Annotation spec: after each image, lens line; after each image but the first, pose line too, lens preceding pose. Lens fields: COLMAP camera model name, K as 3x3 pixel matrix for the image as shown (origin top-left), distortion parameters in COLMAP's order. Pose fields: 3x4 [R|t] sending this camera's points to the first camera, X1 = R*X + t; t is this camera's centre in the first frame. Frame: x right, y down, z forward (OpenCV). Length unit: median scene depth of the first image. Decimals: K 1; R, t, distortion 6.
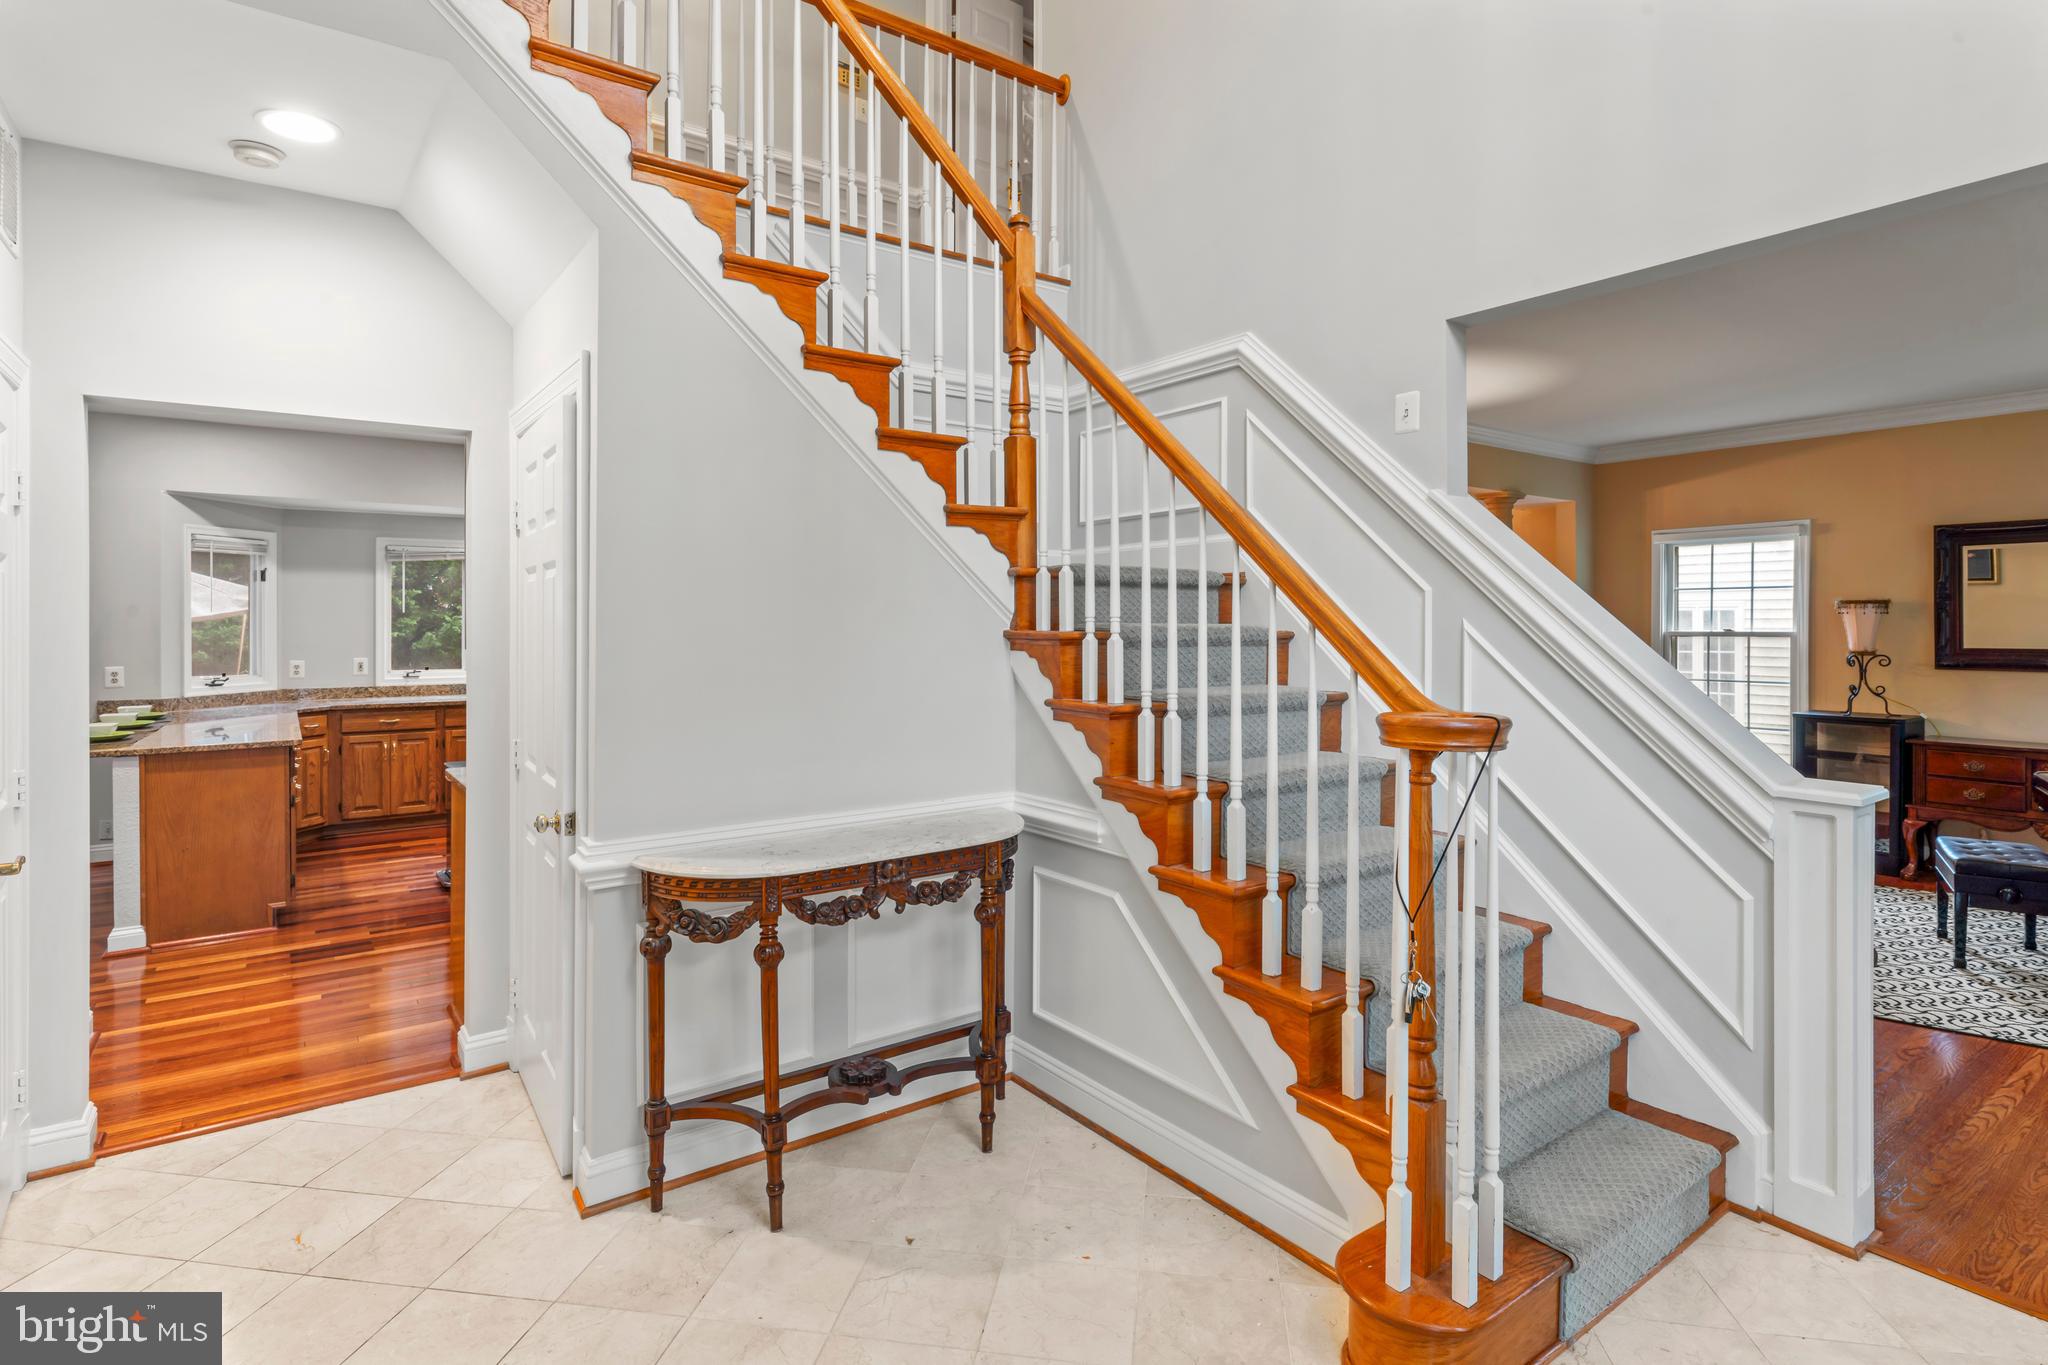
lens RADIAL K [[1019.5, 0, 1020.0], [0, 1019.5, 628.4], [0, 0, 1]] dist [-0.005706, -0.000700]
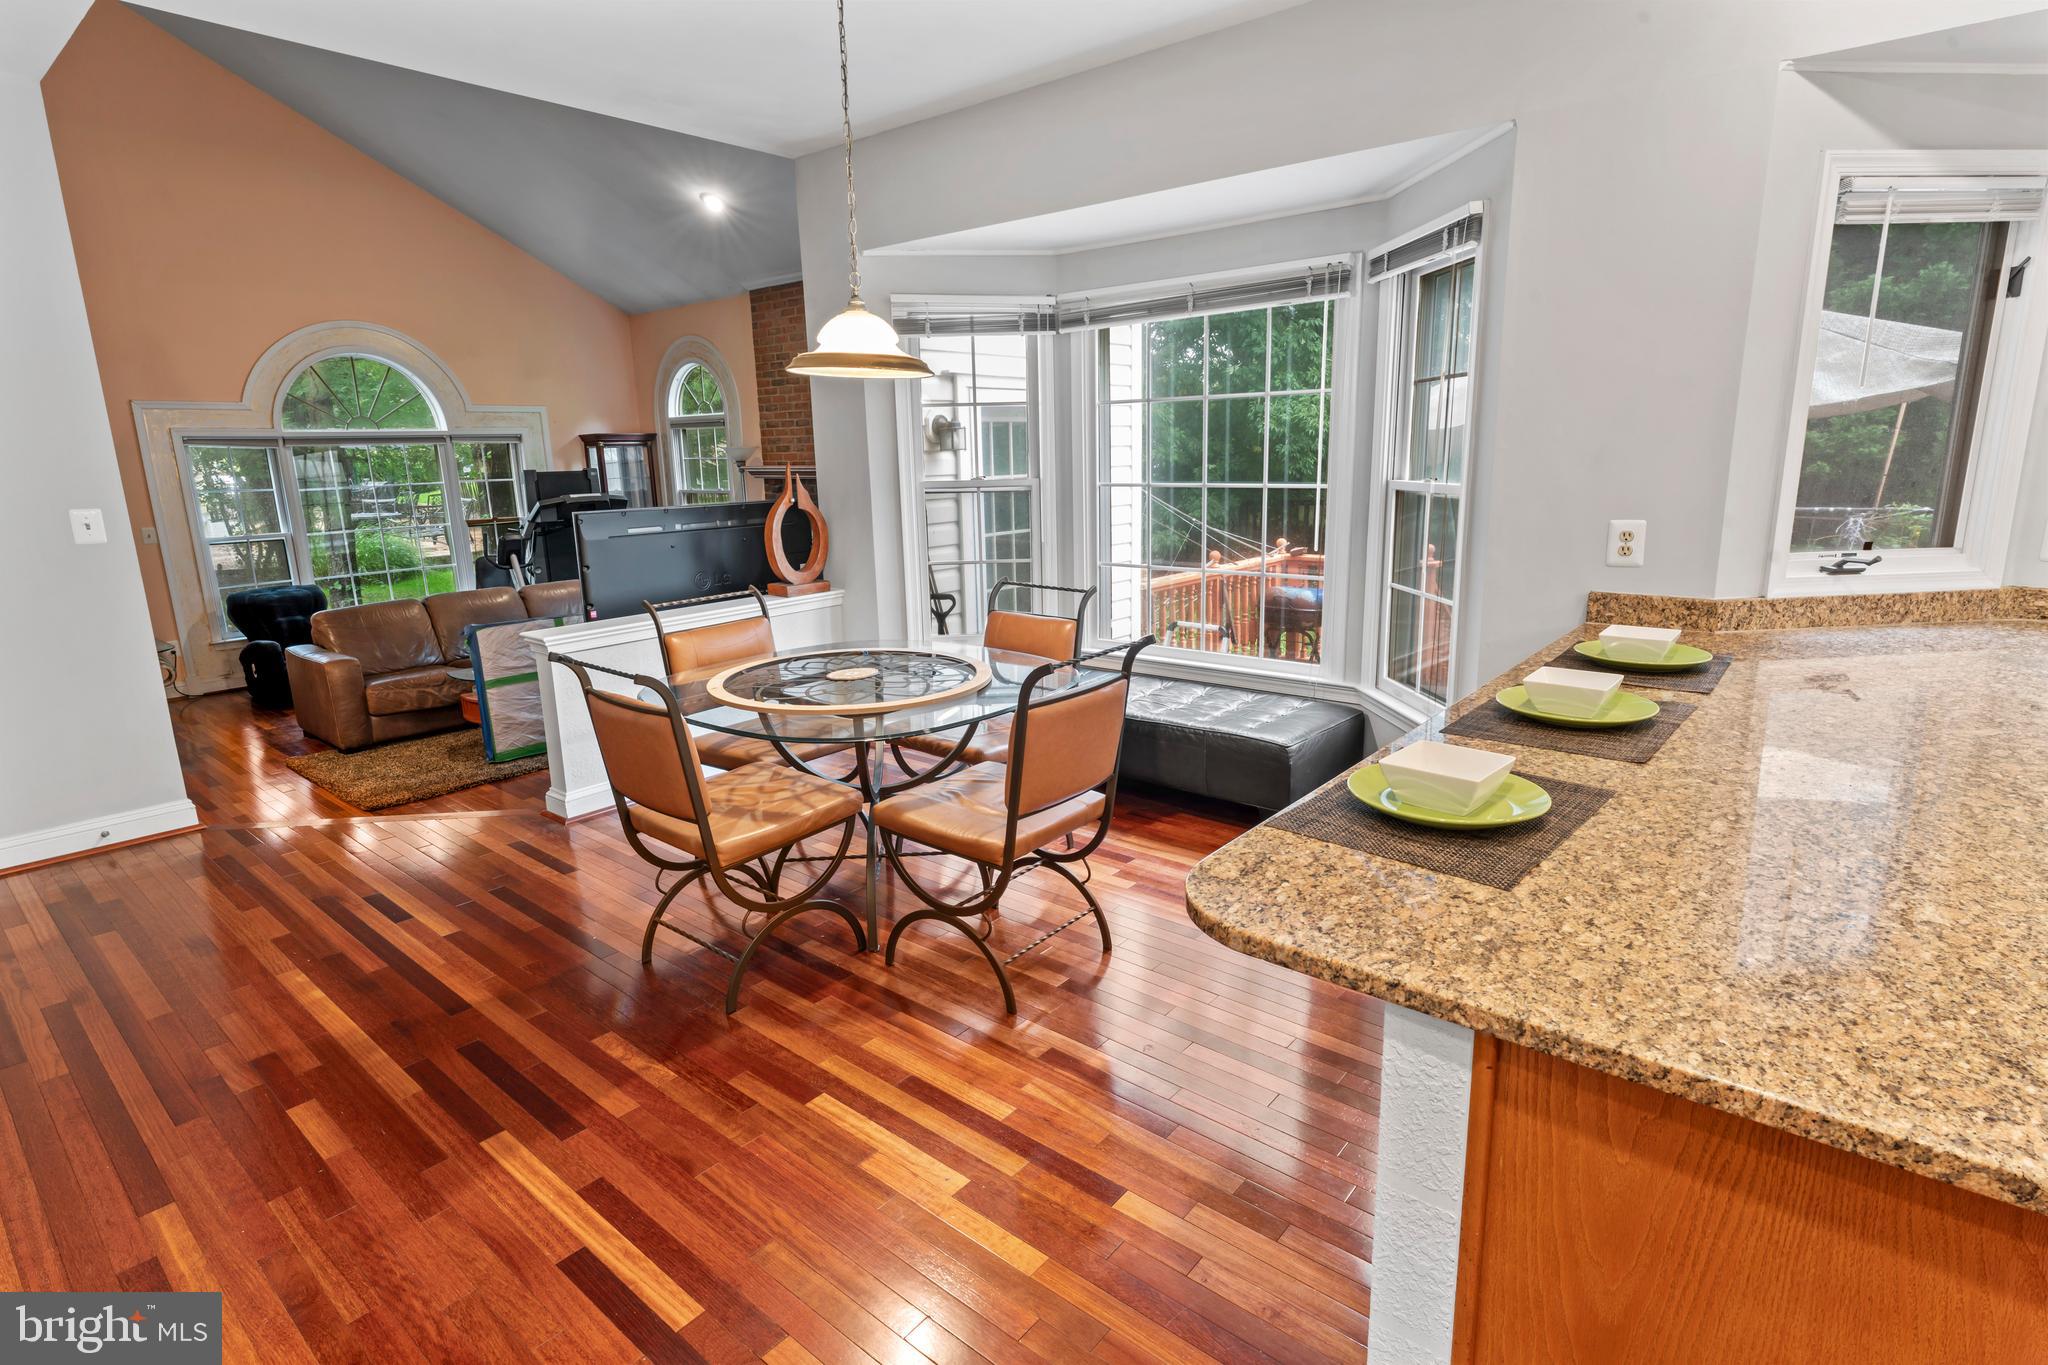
lens RADIAL K [[1051.4, 0, 1022.2], [0, 1051.4, 677.7], [0, 0, 1]] dist [0.001673, -0.000932]
pose [[0.250439, 0.205563, -0.946057, -0.463115], [0.016539, 0.976147, 0.216479, 0.000508], [0.967991, -0.069862, 0.241065, 0.571591]]
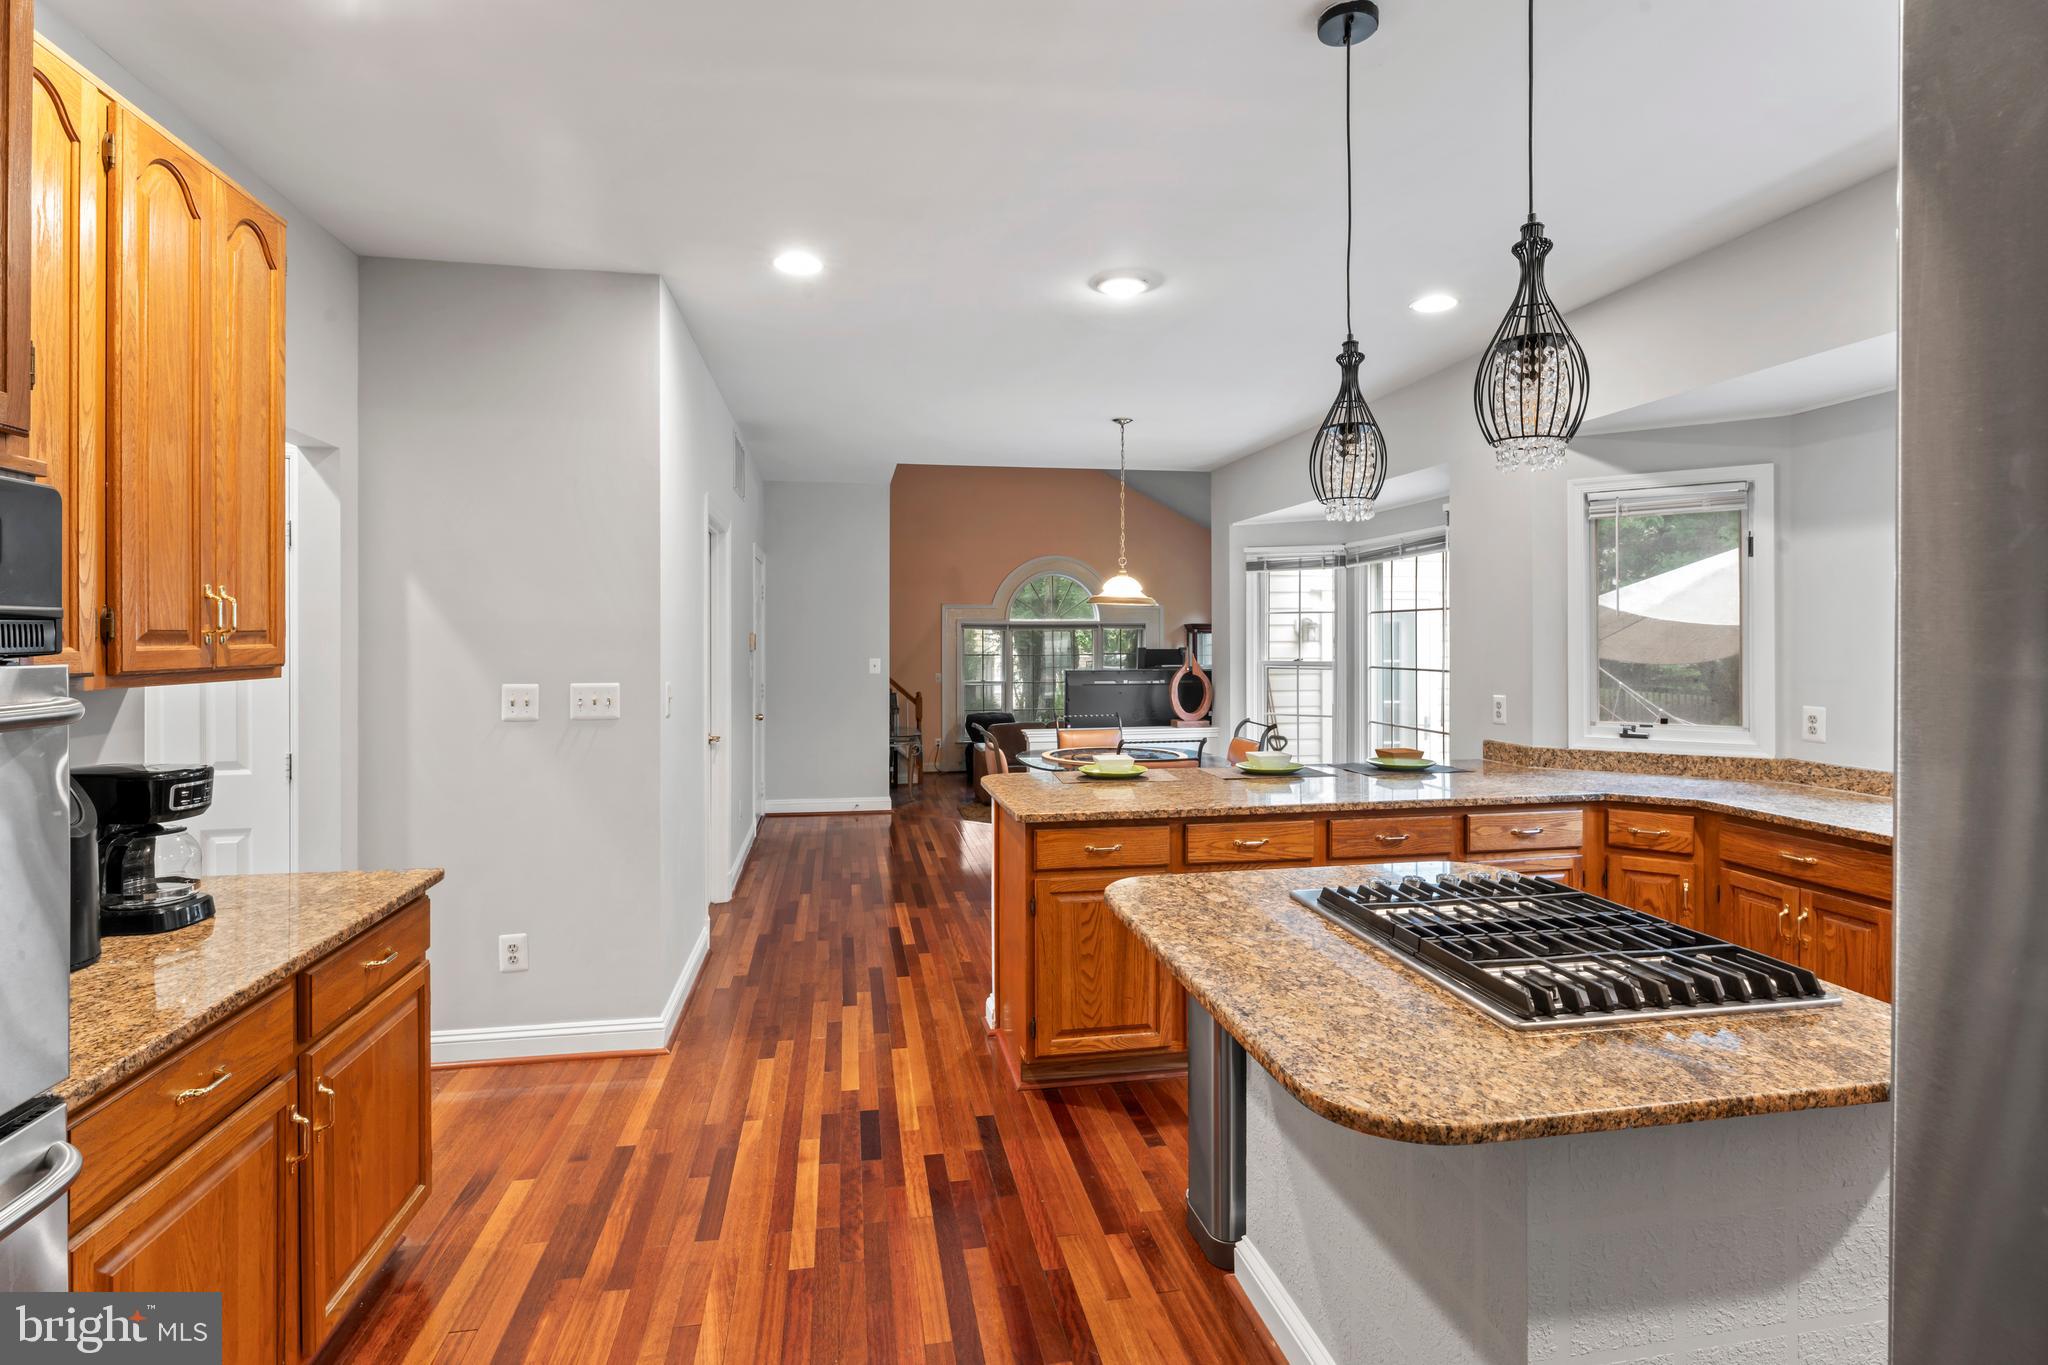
lens RADIAL K [[1019.5, 0, 1005.3], [0, 1019.5, 637.0], [0, 0, 1]] dist [-0.005706, -0.000700]
pose [[-0.436807, 0.003674, -0.899548, -0.084821], [-0.000421, 0.999991, 0.004288, -0.005670], [0.899555, 0.002252, -0.436801, 0.919936]]
